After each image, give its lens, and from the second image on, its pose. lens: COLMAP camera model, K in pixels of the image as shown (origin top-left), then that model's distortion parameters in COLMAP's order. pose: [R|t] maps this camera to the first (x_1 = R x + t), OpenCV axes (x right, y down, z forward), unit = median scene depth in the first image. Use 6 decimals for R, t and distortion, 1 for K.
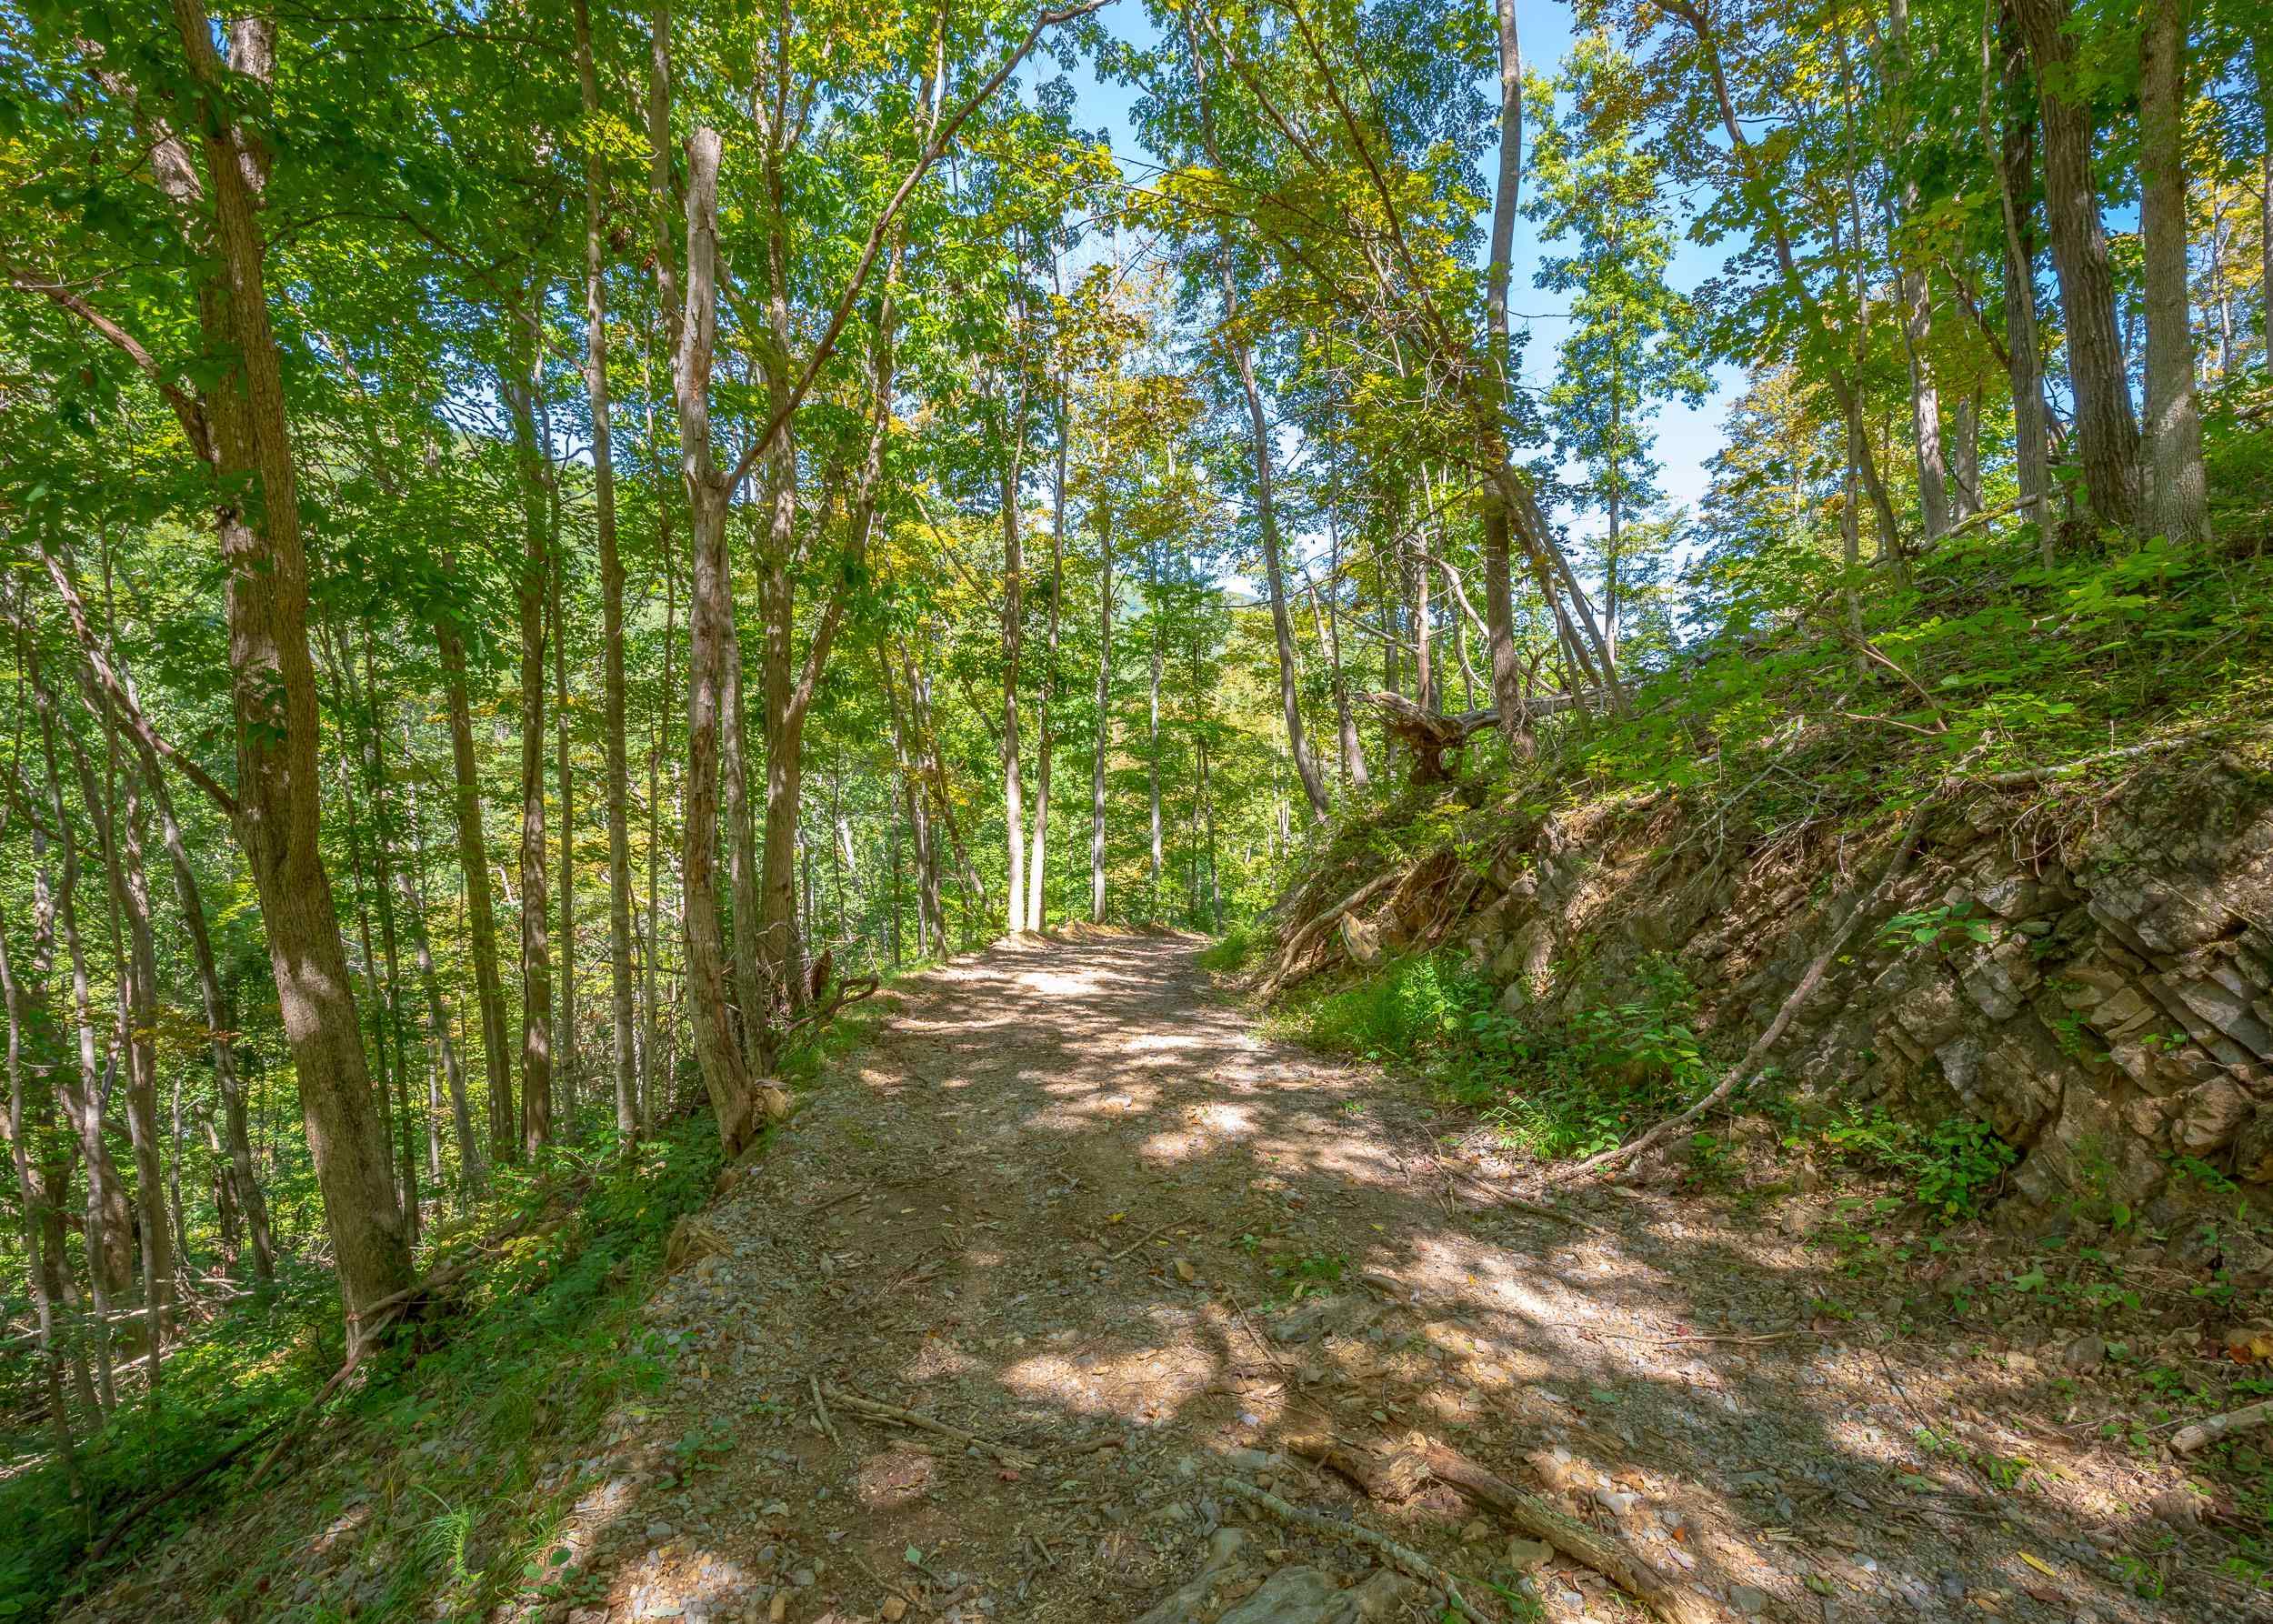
lens RADIAL K [[1083.7, 0, 1138.8], [0, 1083.7, 818.3], [0, 0, 1]] dist [-0.000545, -0.000894]
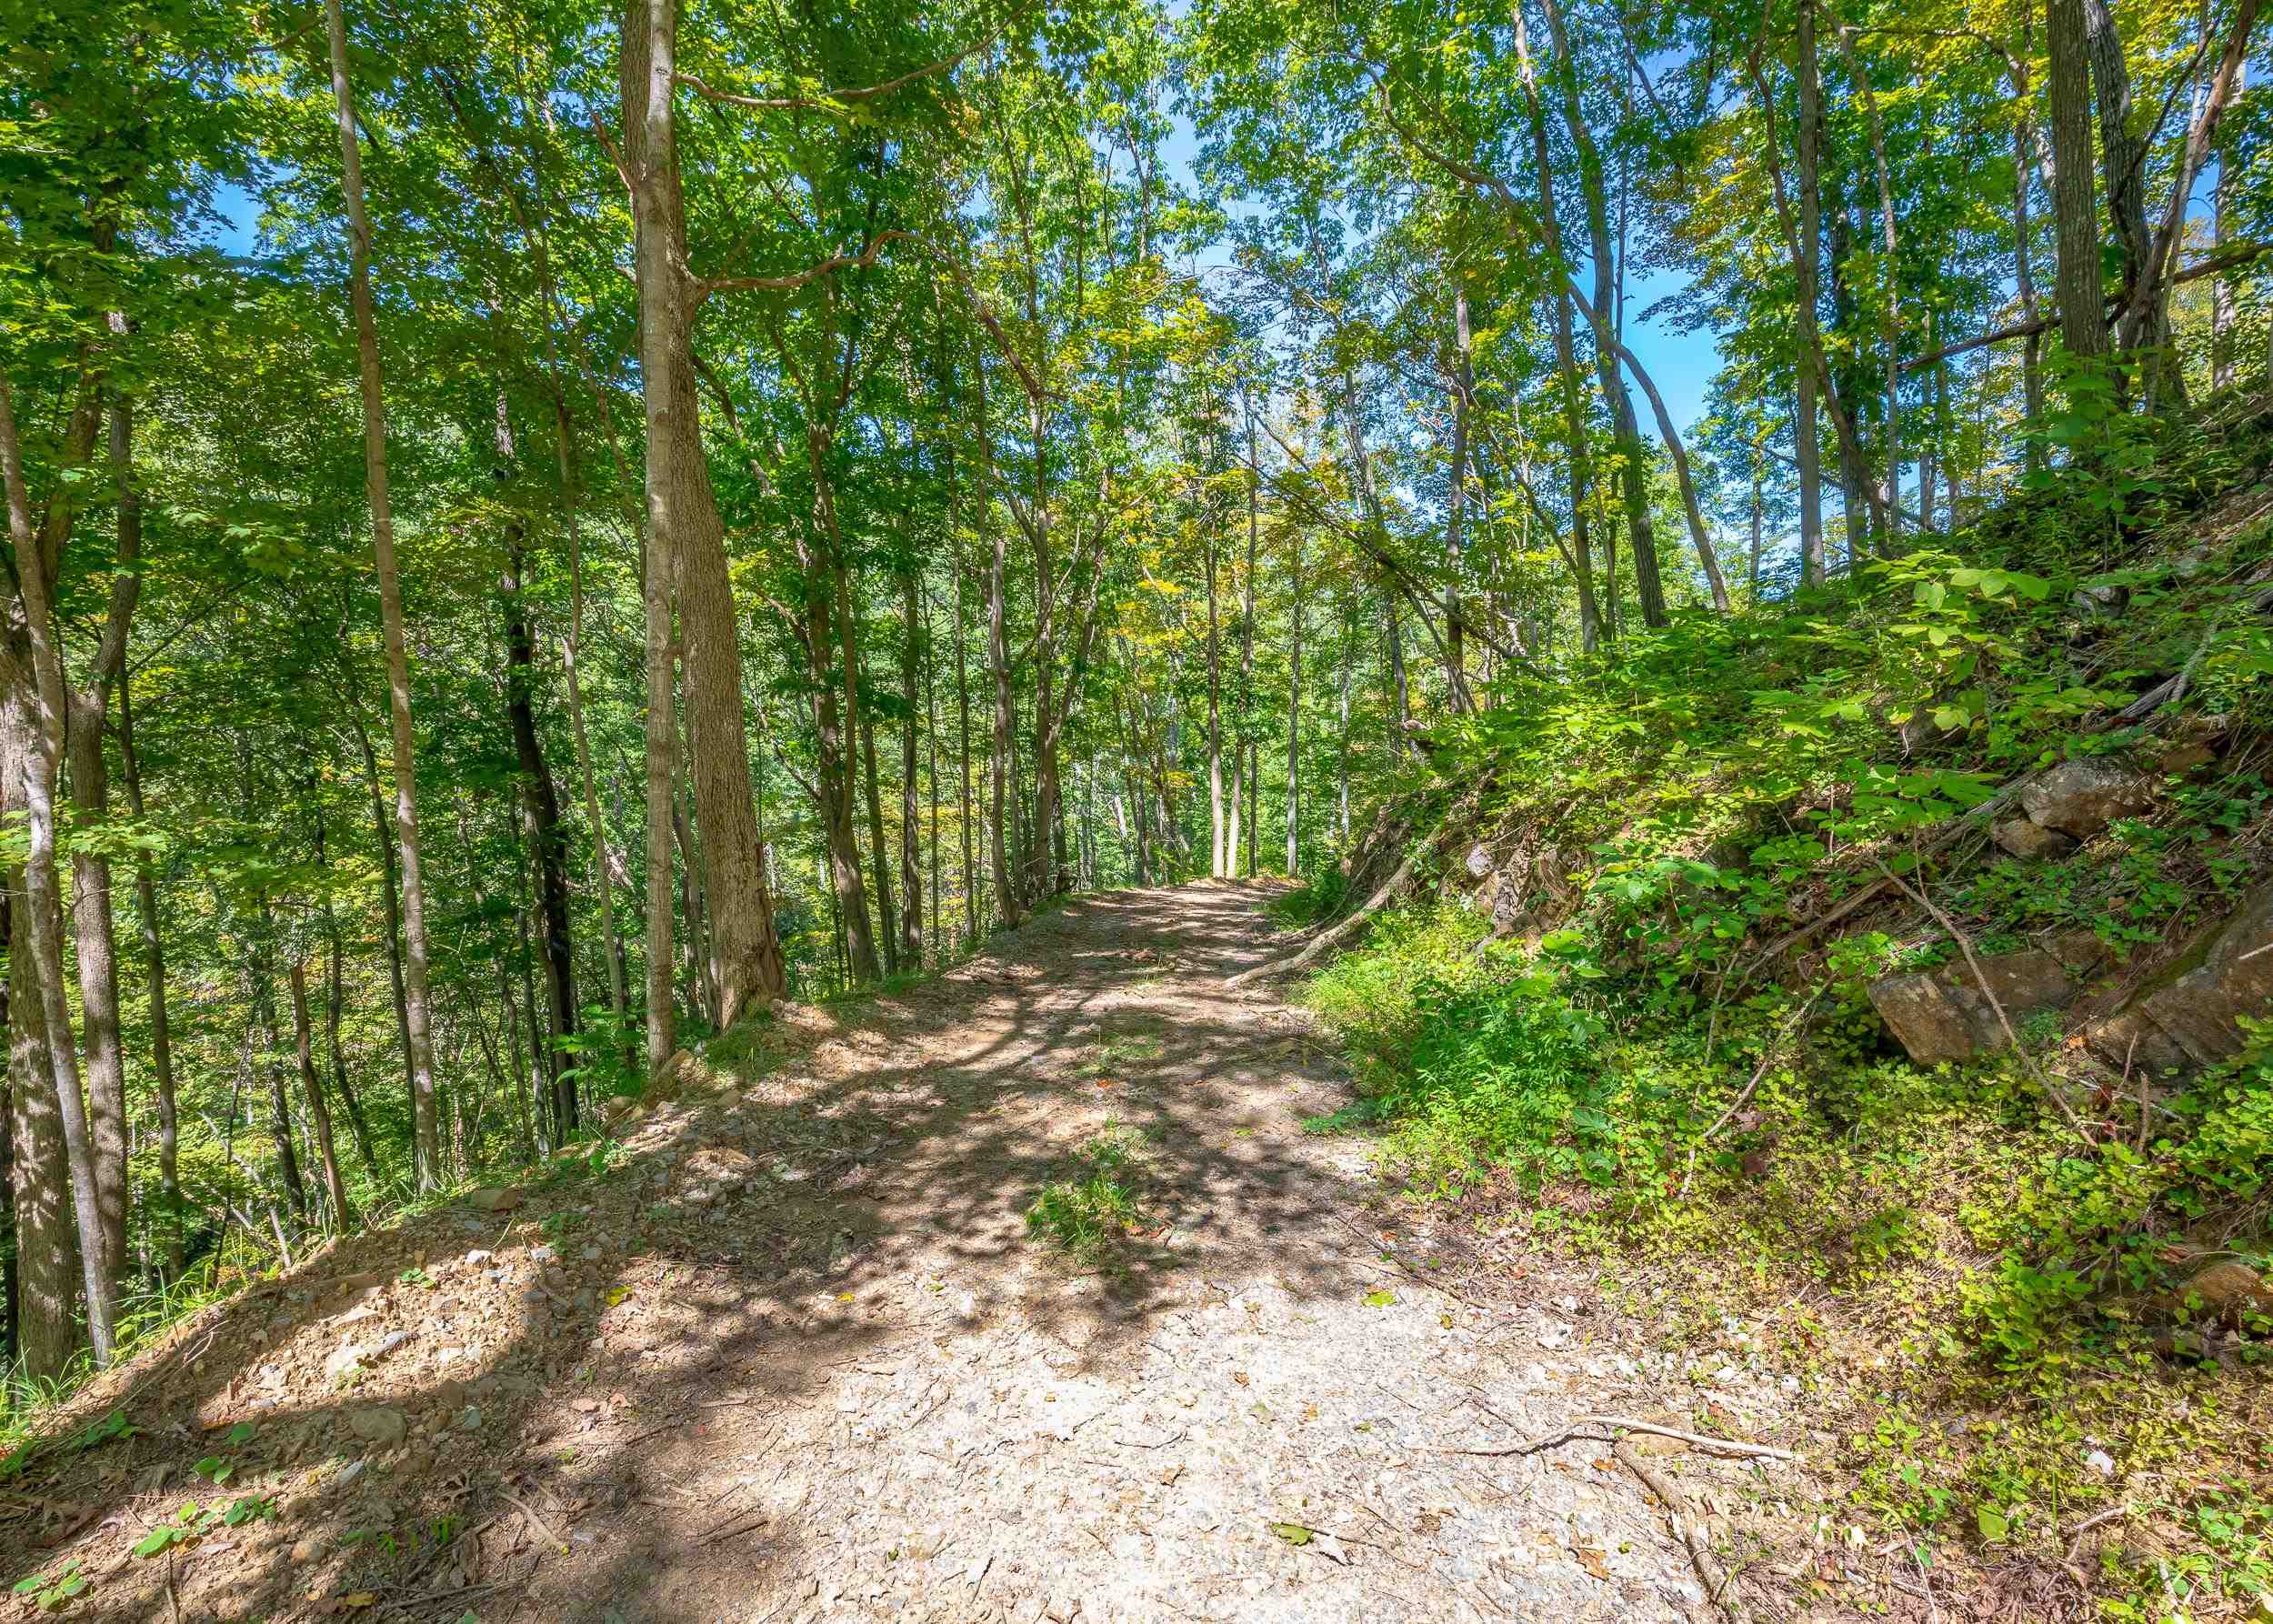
lens RADIAL K [[1083.7, 0, 1135.7], [0, 1083.7, 807.6], [0, 0, 1]] dist [-0.000545, -0.000894]
pose [[0.965223, 0.001306, -0.261426, 0.149809], [0.002126, 0.999915, 0.012848, -0.005643], [0.261420, -0.012957, 0.965138, -0.370703]]
